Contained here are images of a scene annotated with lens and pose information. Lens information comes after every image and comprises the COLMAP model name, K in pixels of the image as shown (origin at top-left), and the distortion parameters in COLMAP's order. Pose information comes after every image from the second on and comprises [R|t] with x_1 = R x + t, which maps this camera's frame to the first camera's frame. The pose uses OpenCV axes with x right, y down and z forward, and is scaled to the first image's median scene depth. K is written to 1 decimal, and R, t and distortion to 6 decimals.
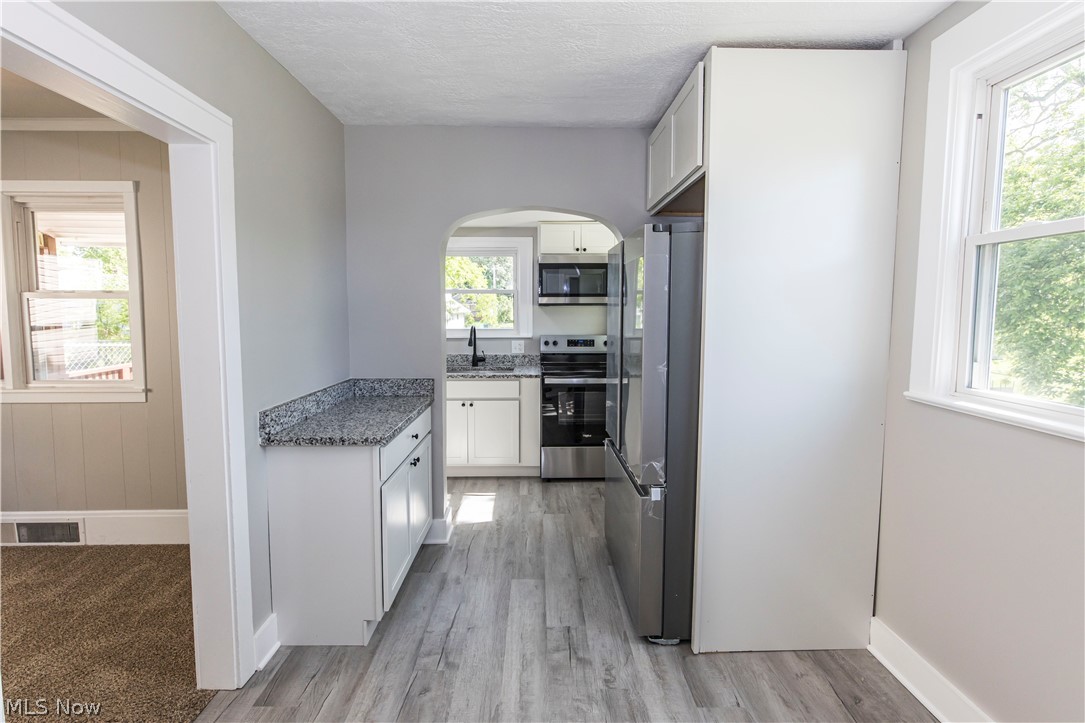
lens RADIAL K [[472.6, 0, 547.6], [0, 472.6, 335.5], [0, 0, 1]] dist [-0.000653, 0.000178]
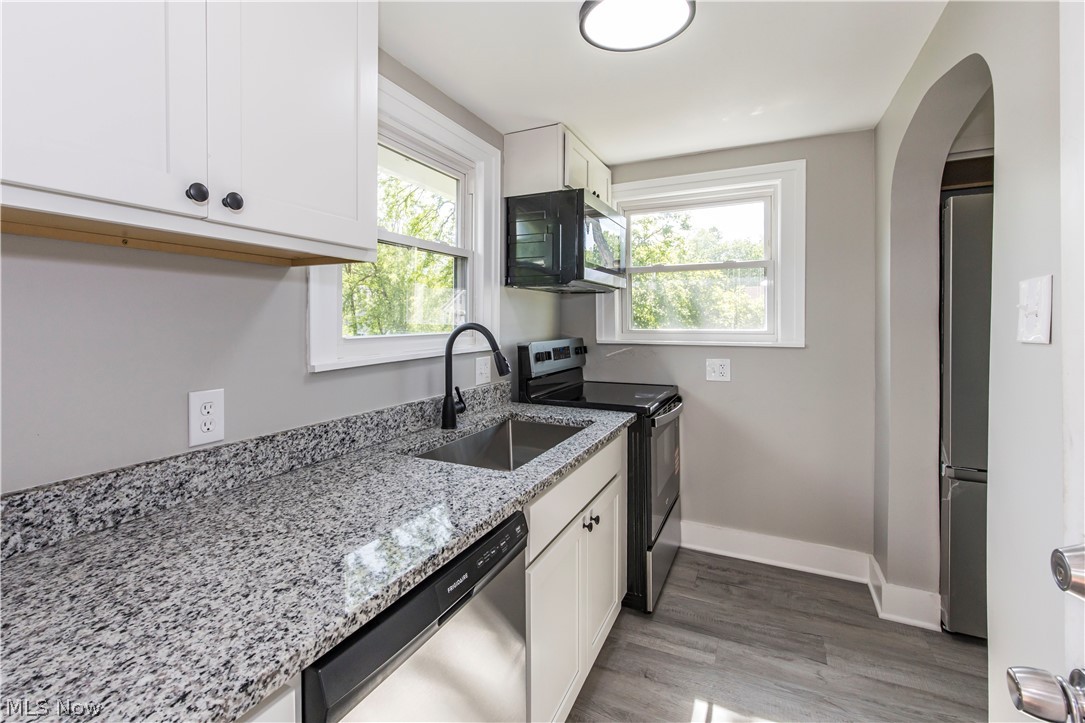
lens RADIAL K [[472.6, 0, 504.6], [0, 472.6, 327.6], [0, 0, 1]] dist [-0.000653, 0.000178]
pose [[0.511409, -0.014938, 0.859208, -0.802088], [0.060929, 0.997963, -0.018915, -0.014637], [-0.857175, 0.062024, 0.511277, 1.272292]]
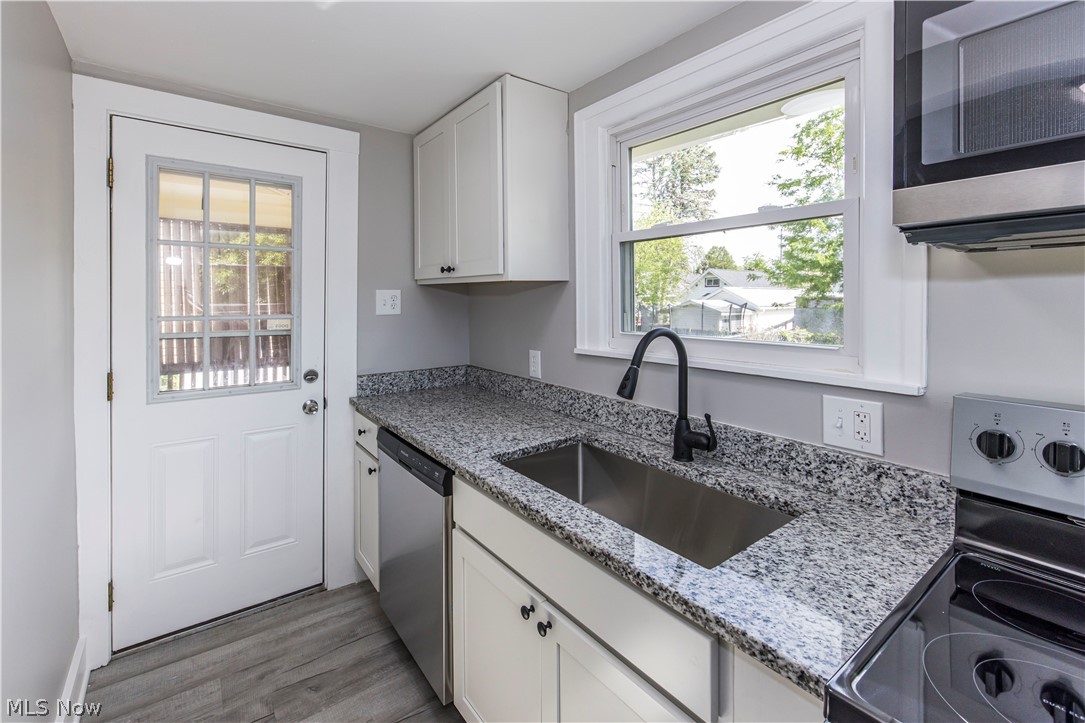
lens RADIAL K [[472.6, 0, 528.4], [0, 472.6, 305.5], [0, 0, 1]] dist [-0.000653, 0.000178]
pose [[0.573749, 0.011950, -0.818944, 0.075223], [-0.044287, 0.998883, -0.016452, -0.045858], [0.817833, 0.045708, 0.573638, 1.237262]]
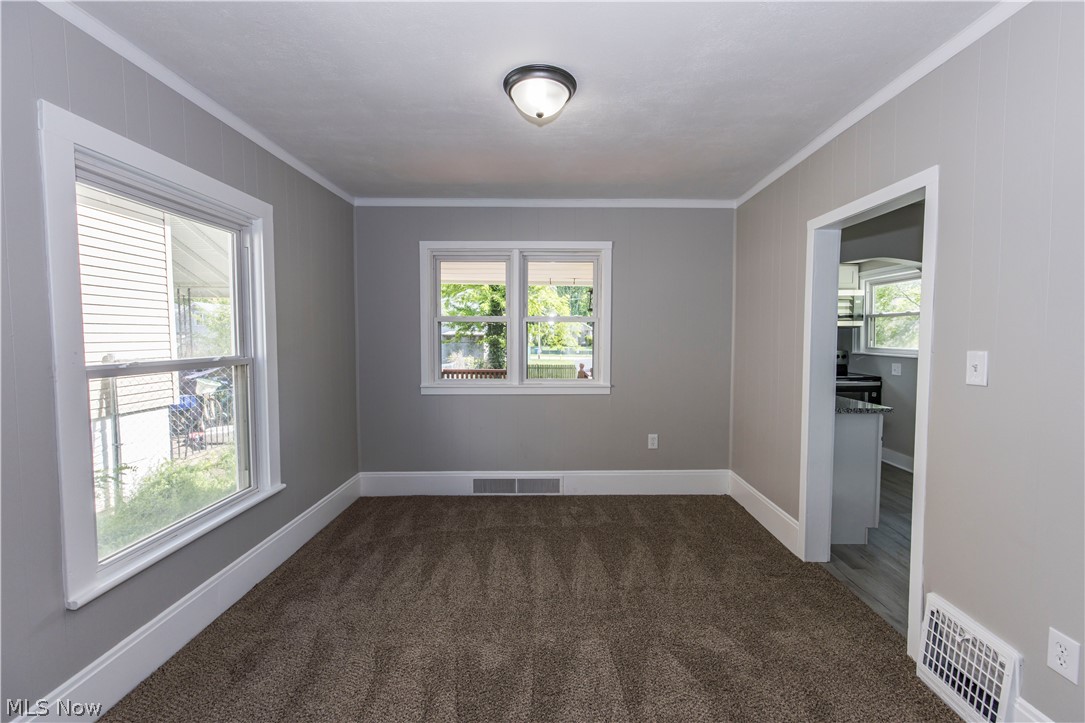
lens RADIAL K [[437.7, 0, 560.2], [0, 437.7, 348.5], [0, 0, 1]] dist [-0.004080, 0.001656]
pose [[0.999998, -0.000744, -0.001716, -1.078631], [0.000702, 0.999697, -0.024603, 0.039283], [0.001734, 0.024602, 0.999696, -0.356114]]
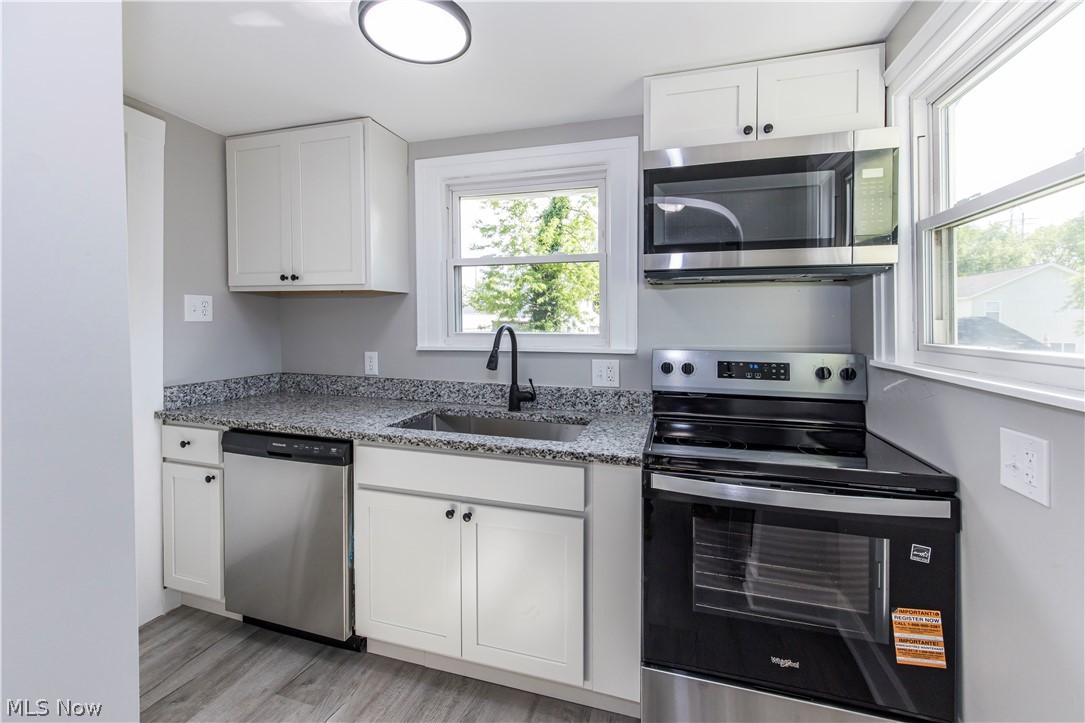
lens RADIAL K [[437.7, 0, 556.6], [0, 437.7, 325.1], [0, 0, 1]] dist [-0.004080, 0.001656]
pose [[0.955922, 0.006982, -0.293537, 0.031682], [-0.021541, 0.998691, -0.046394, -0.003499], [0.292829, 0.050672, 0.954821, 0.982750]]
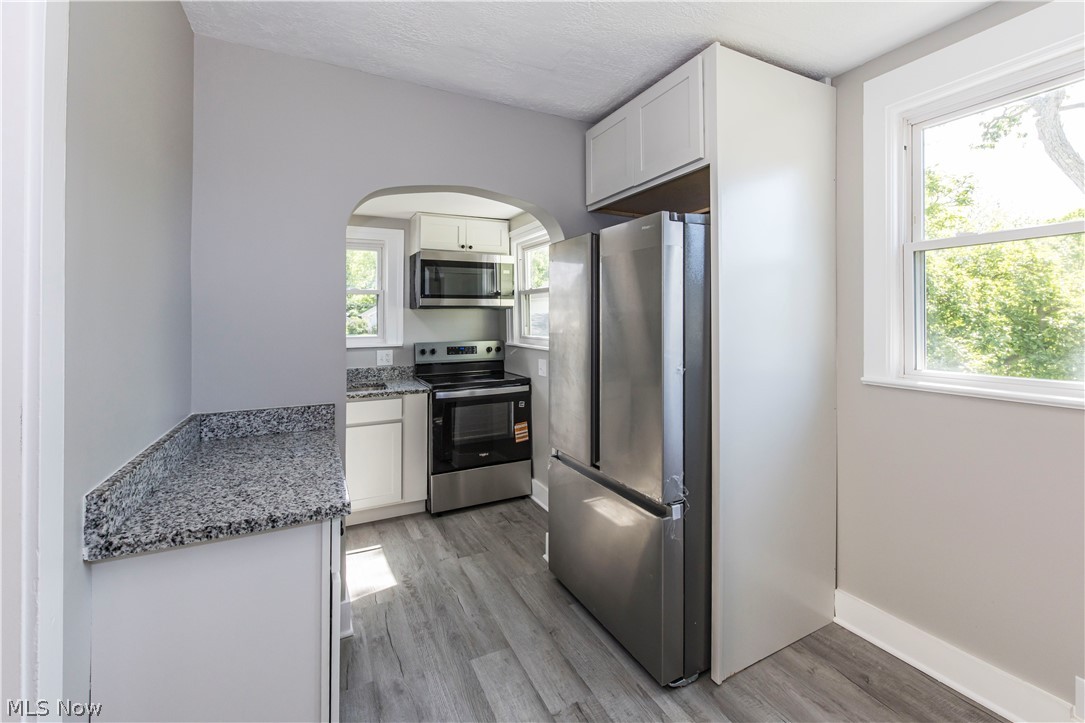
lens RADIAL K [[460.9, 0, 556.6], [0, 460.9, 309.9], [0, 0, 1]] dist [-0.004199, -0.000067]
pose [[0.896328, 0.002461, 0.443386, -0.263830], [0.030547, 0.997266, -0.067288, 0.006607], [-0.442339, 0.073856, 0.893802, 0.221126]]
